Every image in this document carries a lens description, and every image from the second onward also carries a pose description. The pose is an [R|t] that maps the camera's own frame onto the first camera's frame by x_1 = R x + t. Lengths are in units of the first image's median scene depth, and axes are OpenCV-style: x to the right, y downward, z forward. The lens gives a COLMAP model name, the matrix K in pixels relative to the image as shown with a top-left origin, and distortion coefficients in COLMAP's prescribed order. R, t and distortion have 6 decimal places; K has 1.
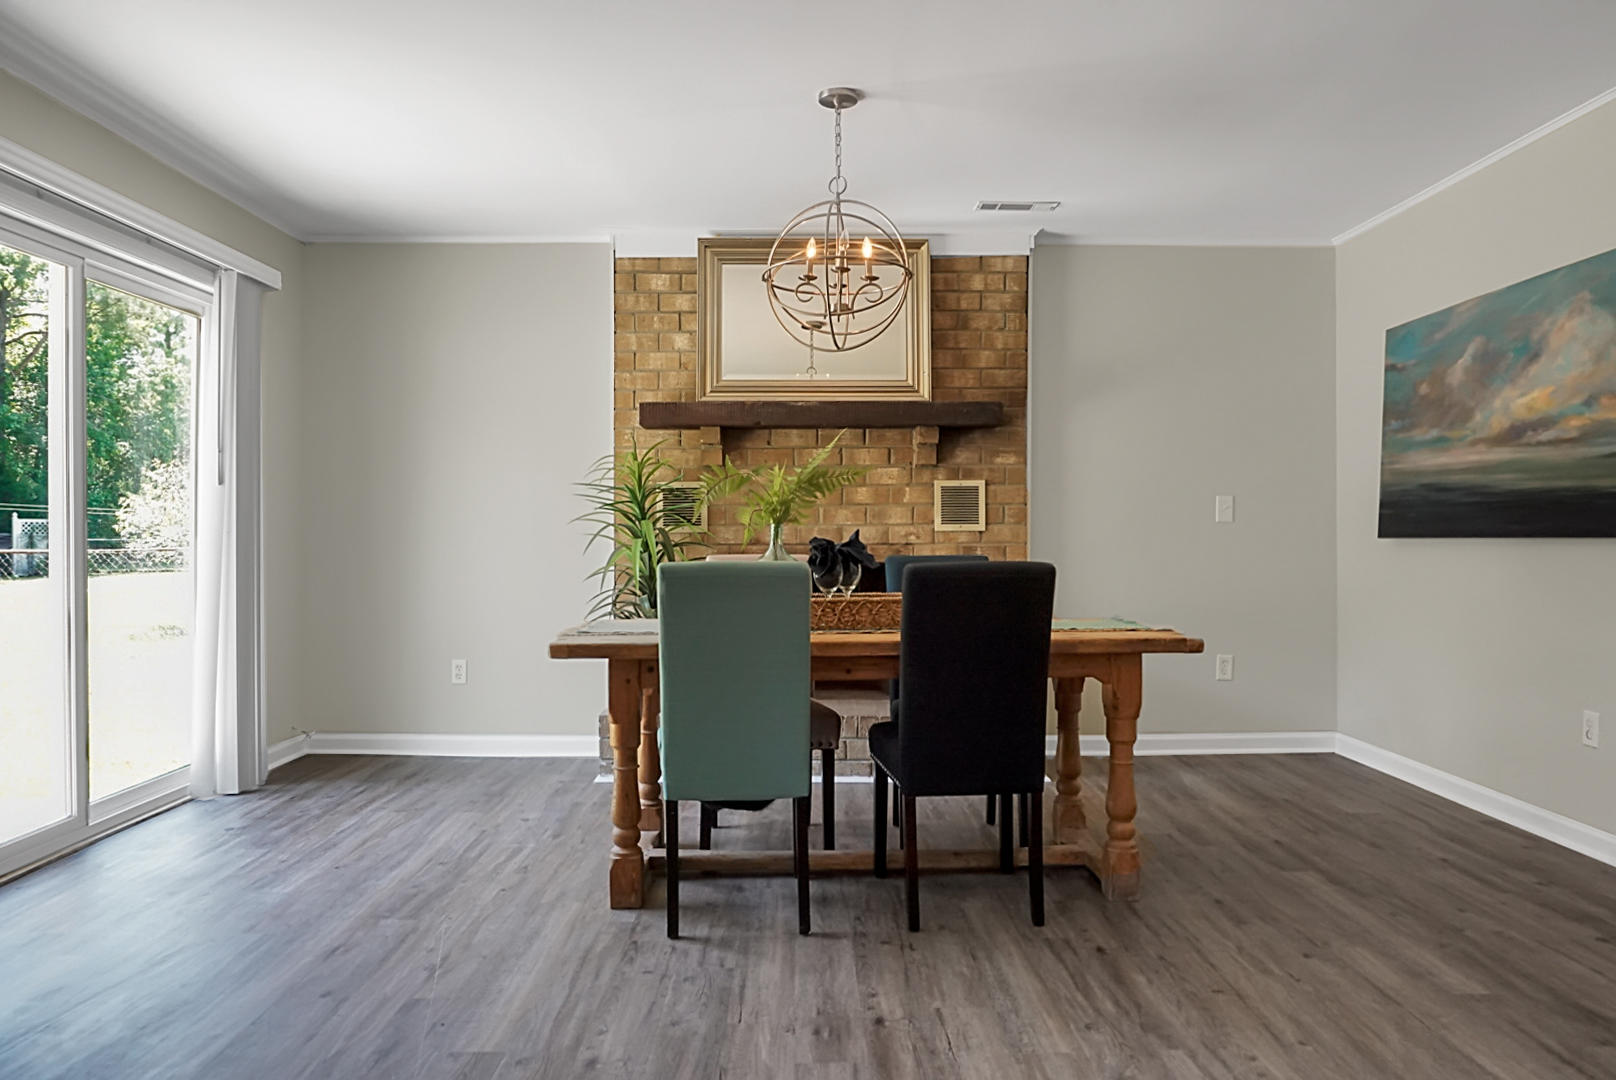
lens RADIAL K [[1090.2, 0, 808.0], [0, 1090.2, 540.0], [0, 0, 1]] dist [-0.047747, 0.035704]
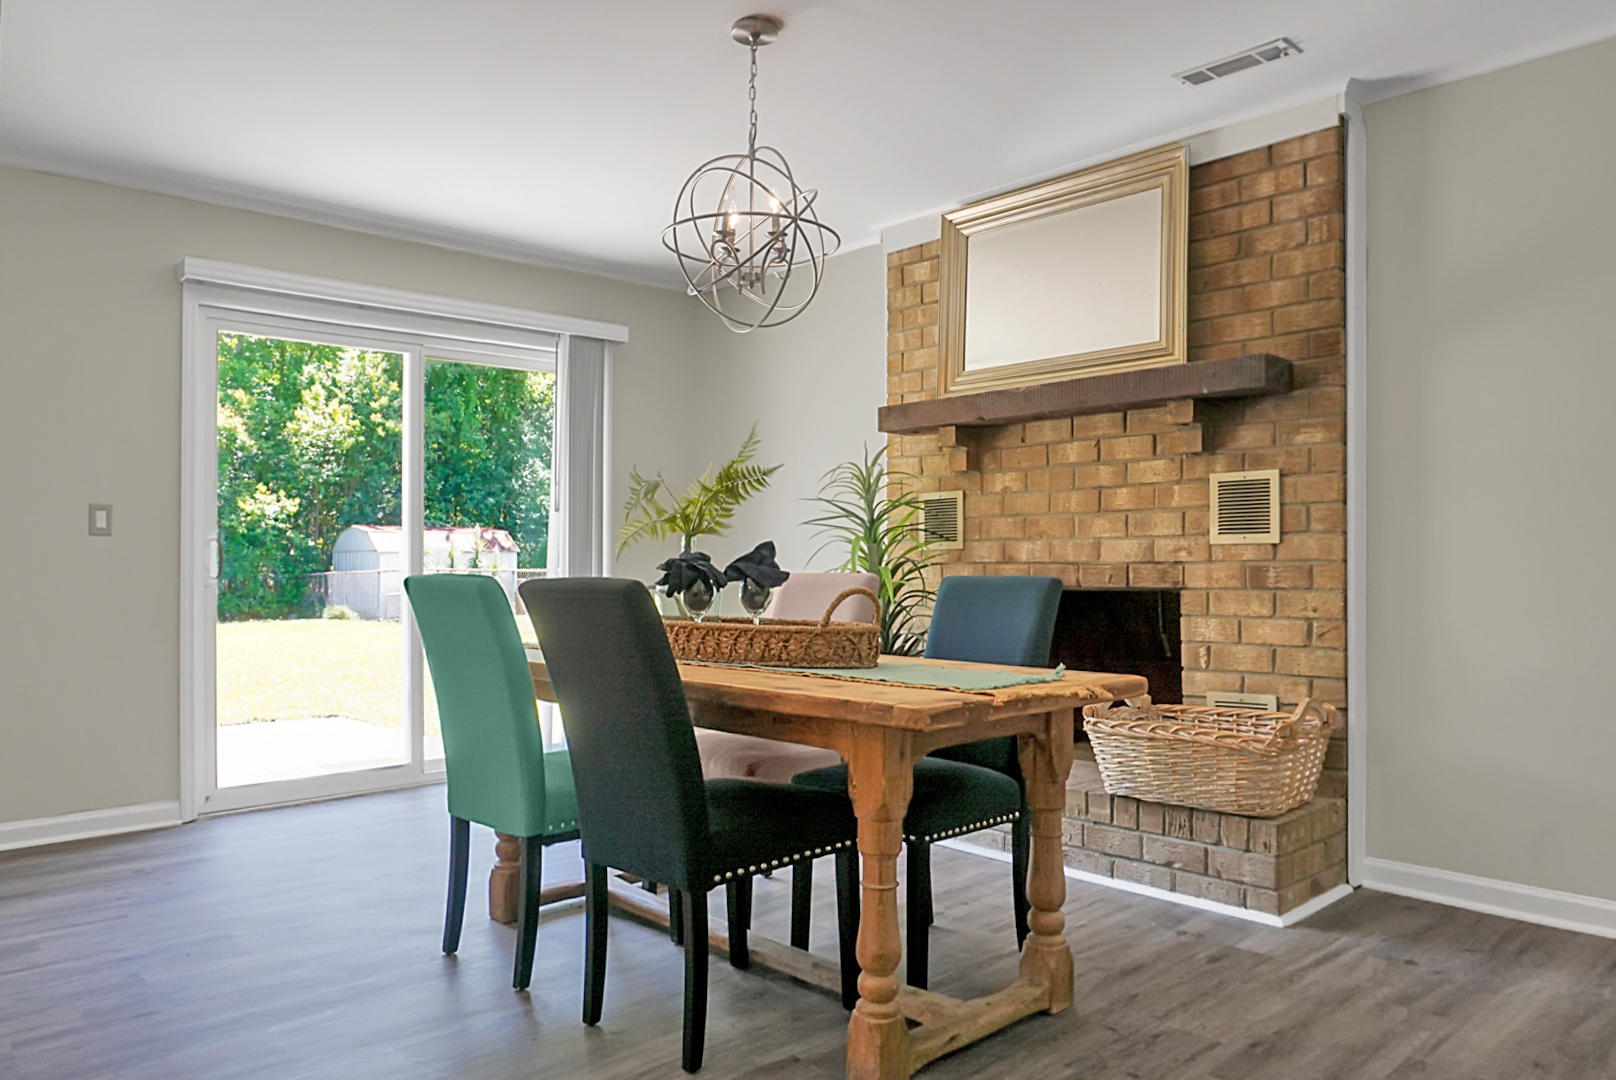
lens RADIAL K [[1090.2, 0, 808.0], [0, 1090.2, 540.0], [0, 0, 1]] dist [-0.047747, 0.035704]
pose [[0.682869, -0.013039, -0.730424, 0.455912], [-0.004126, 0.999756, -0.021704, 0.005280], [0.730529, 0.017835, 0.682649, 0.320797]]
